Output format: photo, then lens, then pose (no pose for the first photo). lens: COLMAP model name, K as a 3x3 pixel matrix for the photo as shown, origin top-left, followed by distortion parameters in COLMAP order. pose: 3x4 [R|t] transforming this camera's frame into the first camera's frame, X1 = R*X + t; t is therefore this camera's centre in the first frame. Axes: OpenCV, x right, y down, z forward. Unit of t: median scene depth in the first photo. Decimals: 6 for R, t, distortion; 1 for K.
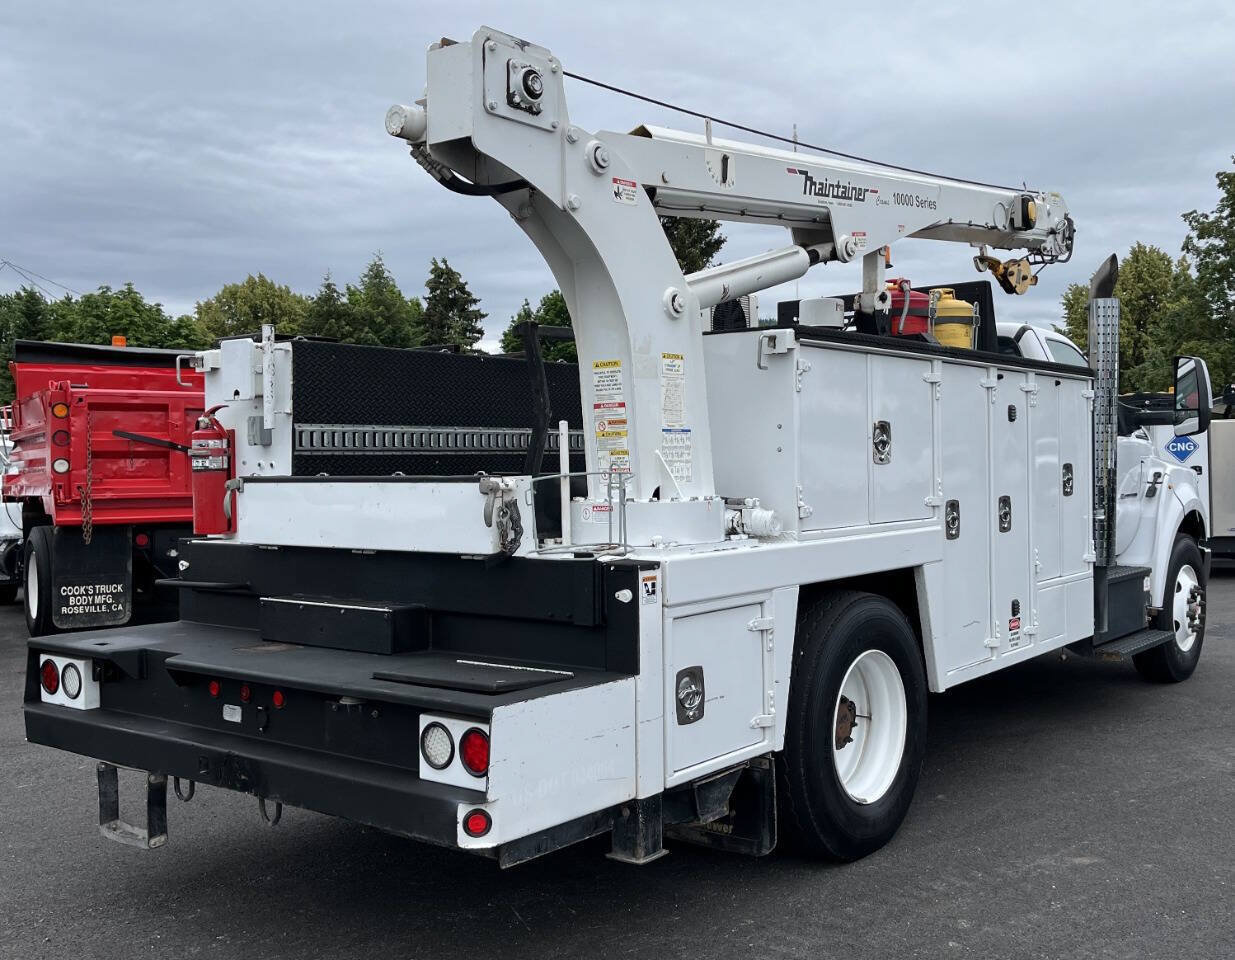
lens RADIAL K [[1221.5, 0, 665.4], [0, 1221.5, 492.7], [0, 0, 1]] dist [0.179341, -0.297254]
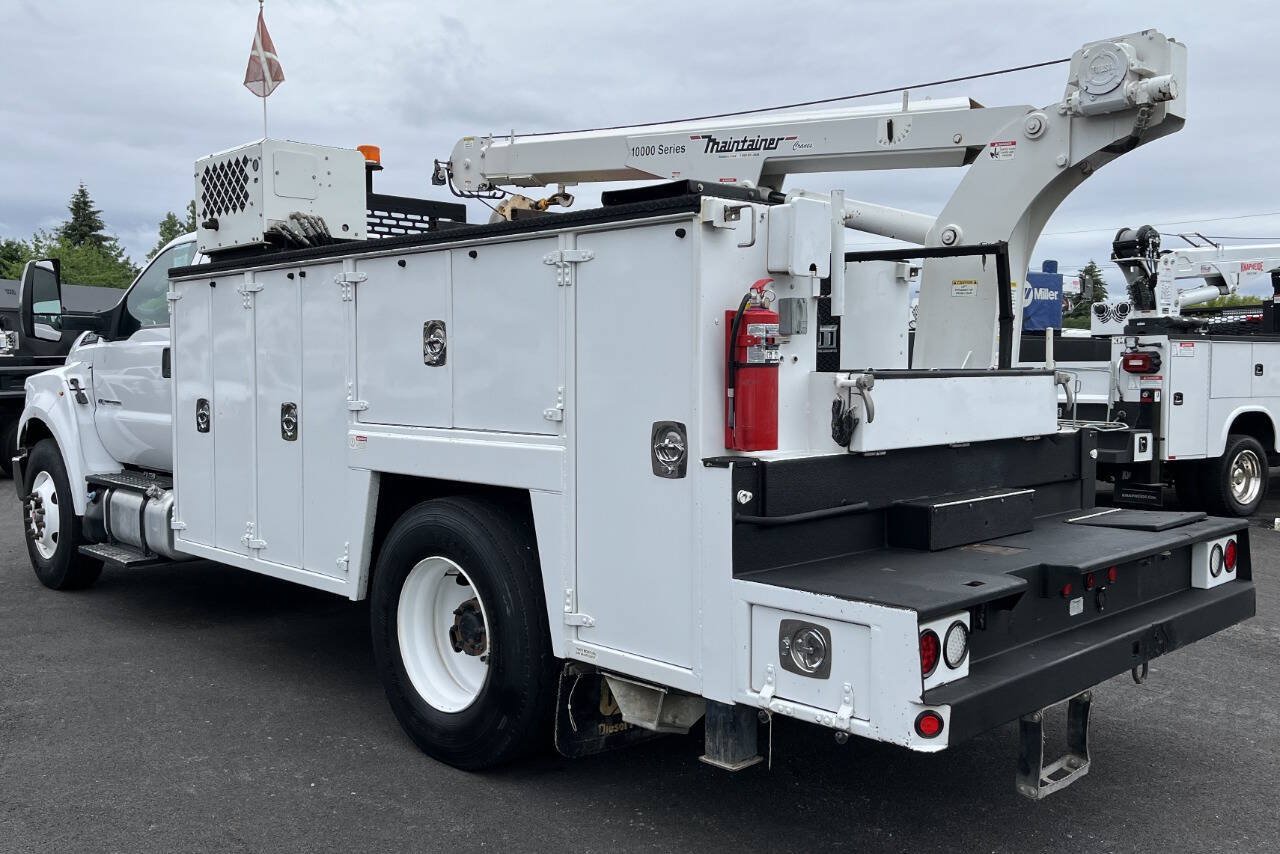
lens RADIAL K [[1145.1, 0, 598.9], [0, 1145.1, 424.6], [0, 0, 1]] dist [0.015825, 0.005501]
pose [[0.167441, -0.039156, 0.985104, -1.093845], [0.025825, 0.999042, 0.035320, -0.008766], [-0.985544, 0.019526, 0.168292, 1.017295]]
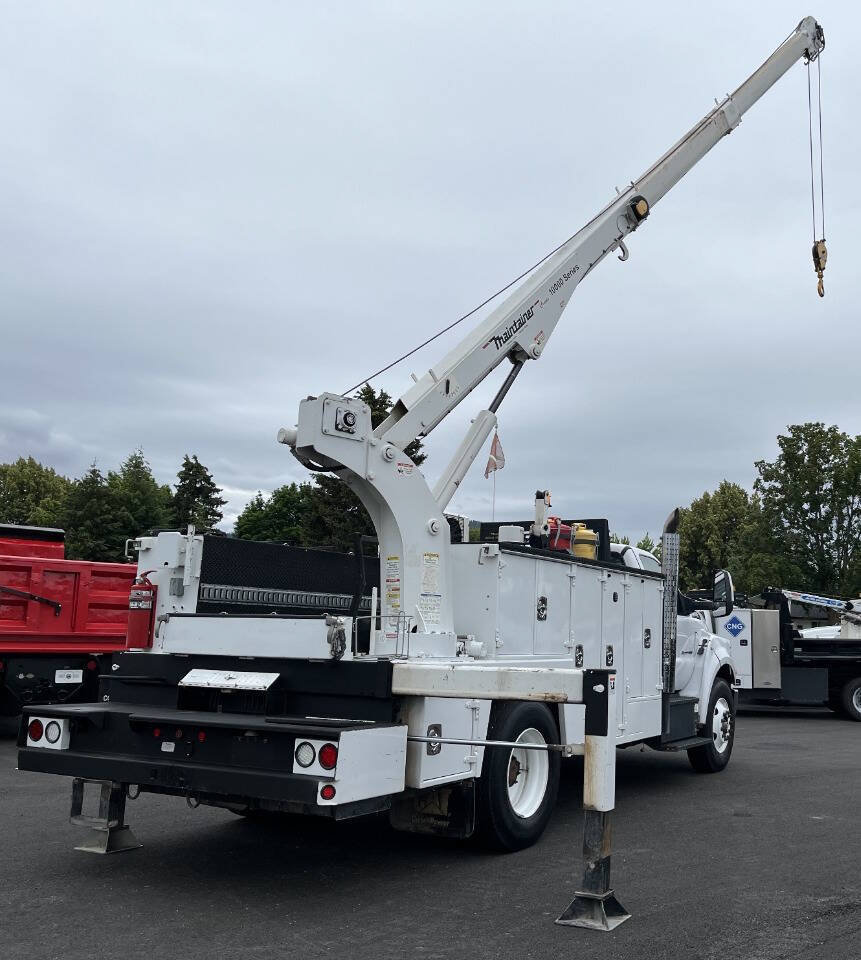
lens RADIAL K [[975.0, 0, 605.8], [0, 975.0, 480.2], [0, 0, 1]] dist [0.003783, -0.018256]
pose [[0.970832, 0.072406, 0.228566, -0.075568], [-0.029800, 0.982357, -0.184624, 0.035921], [-0.237901, 0.172428, 0.955862, -0.435879]]
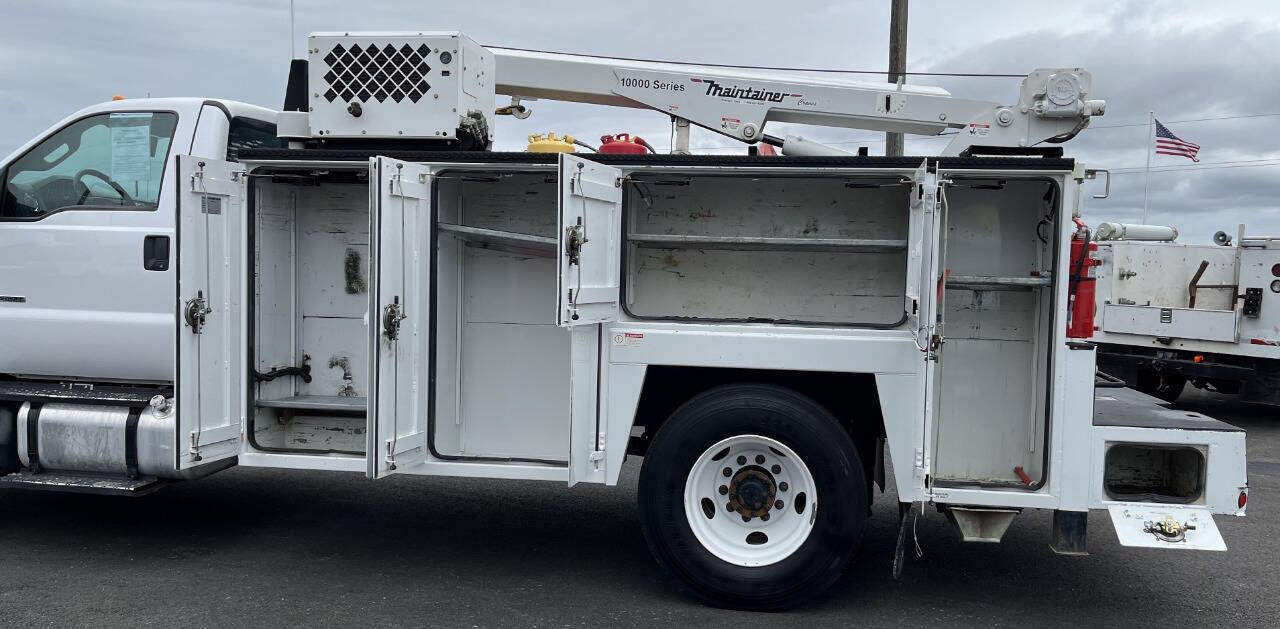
lens RADIAL K [[1038.6, 0, 641.6], [0, 1038.6, 333.1], [0, 0, 1]] dist [0.015957, 0.001592]
pose [[-0.490282, -0.053992, 0.869890, -1.003059], [0.005487, 0.997868, 0.065028, -0.032531], [-0.871547, 0.036655, -0.488940, 1.845633]]
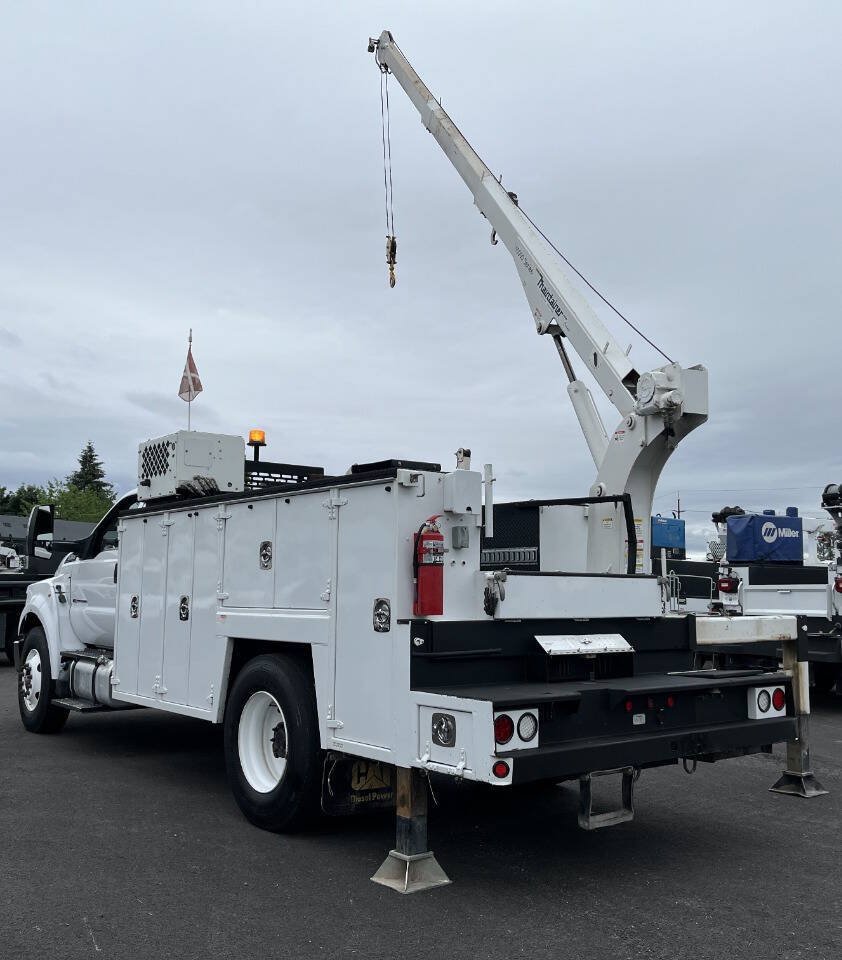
lens RADIAL K [[961.0, 0, 421.0], [0, 961.0, 480.0], [0, 0, 1]] dist [0.014958, -0.013838]
pose [[0.251090, 0.129958, 0.959200, -1.366592], [0.014995, 0.990305, -0.138098, 0.033187], [-0.967848, 0.049058, 0.246706, 0.794268]]
